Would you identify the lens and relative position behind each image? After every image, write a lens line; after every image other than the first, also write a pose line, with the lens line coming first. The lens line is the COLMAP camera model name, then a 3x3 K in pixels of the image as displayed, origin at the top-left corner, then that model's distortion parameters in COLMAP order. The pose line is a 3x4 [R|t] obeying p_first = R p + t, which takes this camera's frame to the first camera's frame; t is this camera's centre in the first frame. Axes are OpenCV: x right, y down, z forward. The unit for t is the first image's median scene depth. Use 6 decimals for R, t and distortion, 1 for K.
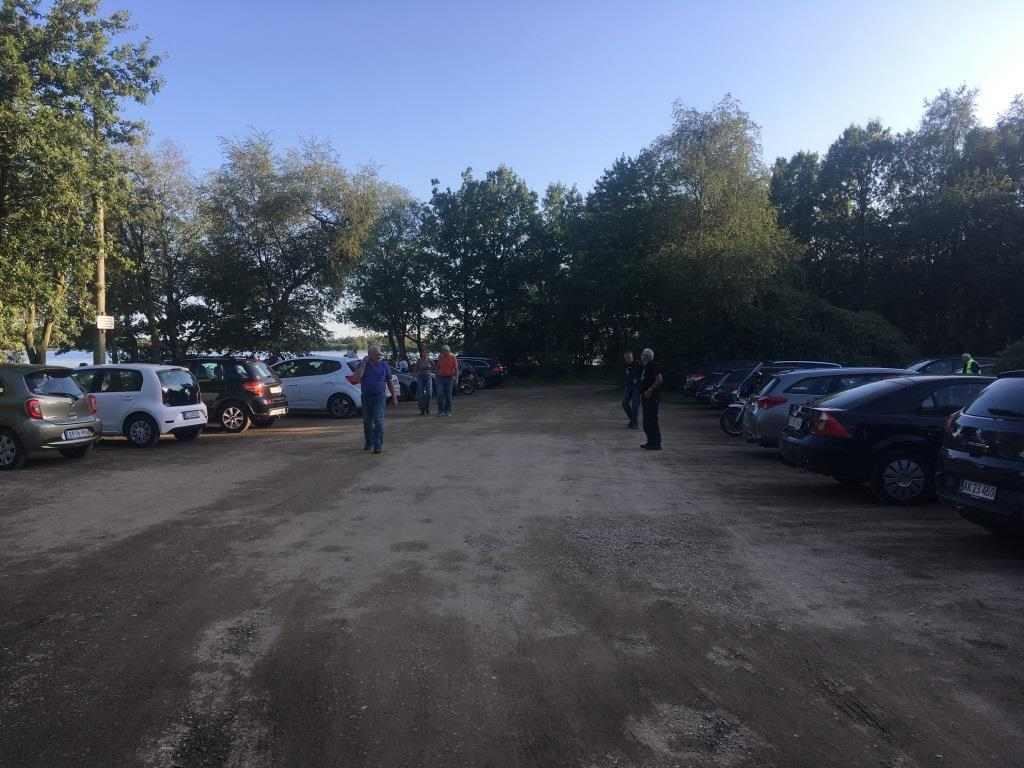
lens RADIAL K [[874.5, 0, 507.1], [0, 874.5, 383.9], [0, 0, 1]] dist [0.069541, -0.085006]
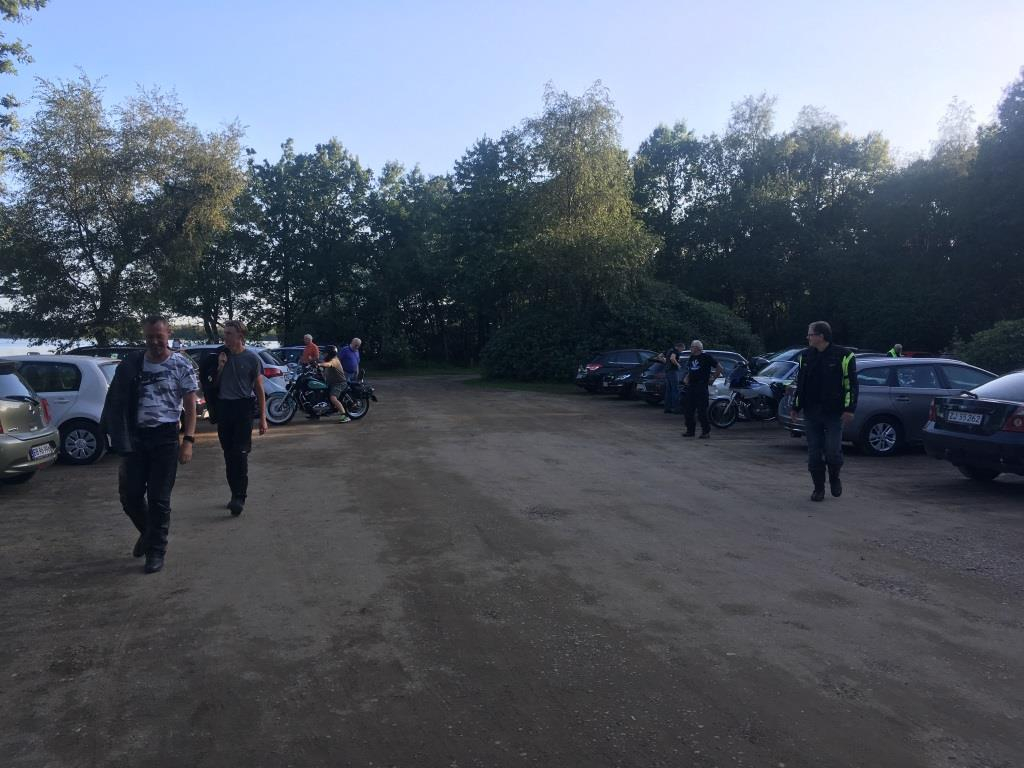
lens RADIAL K [[874.5, 0, 511.3], [0, 874.5, 385.7], [0, 0, 1]] dist [0.069541, -0.085006]
pose [[0.960526, -0.011985, 0.277931, -0.109748], [0.007700, 0.999834, 0.016503, -0.002418], [-0.278082, -0.013712, 0.960459, 0.064701]]
